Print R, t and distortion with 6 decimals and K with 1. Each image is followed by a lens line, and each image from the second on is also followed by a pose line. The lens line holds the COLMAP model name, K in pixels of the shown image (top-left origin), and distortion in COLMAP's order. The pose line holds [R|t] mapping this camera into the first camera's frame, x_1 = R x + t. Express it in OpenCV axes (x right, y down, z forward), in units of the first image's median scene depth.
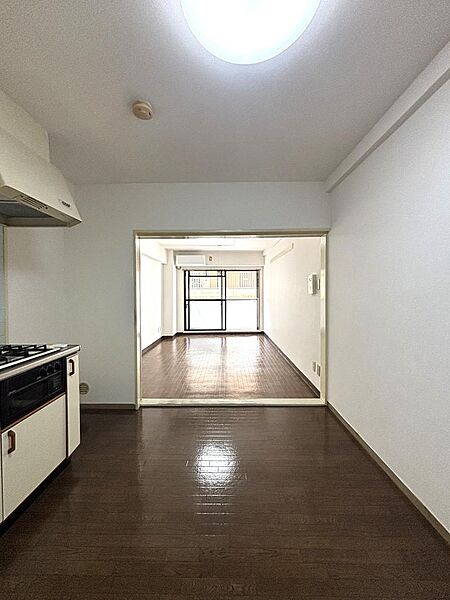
lens RADIAL K [[241.1, 0, 227.2], [0, 241.1, 297.2], [0, 0, 1]] dist [-0.015387, 0.000292]
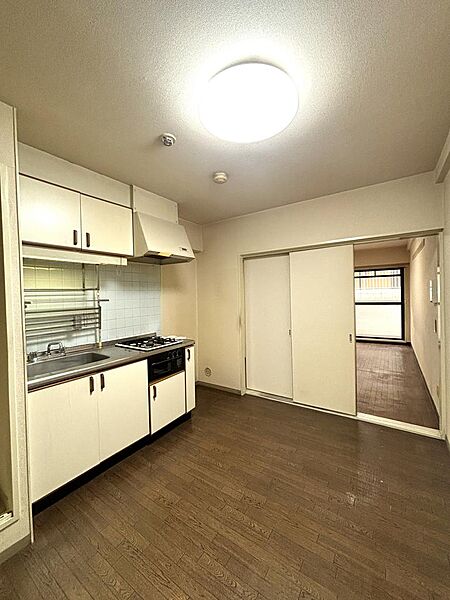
lens RADIAL K [[241.1, 0, 222.6], [0, 241.1, 297.6], [0, 0, 1]] dist [-0.015387, 0.000292]
pose [[0.830675, -0.007462, -0.556708, 0.240913], [0.007477, 0.999970, -0.002248, -0.041177], [0.556708, -0.002295, 0.830705, -0.098541]]
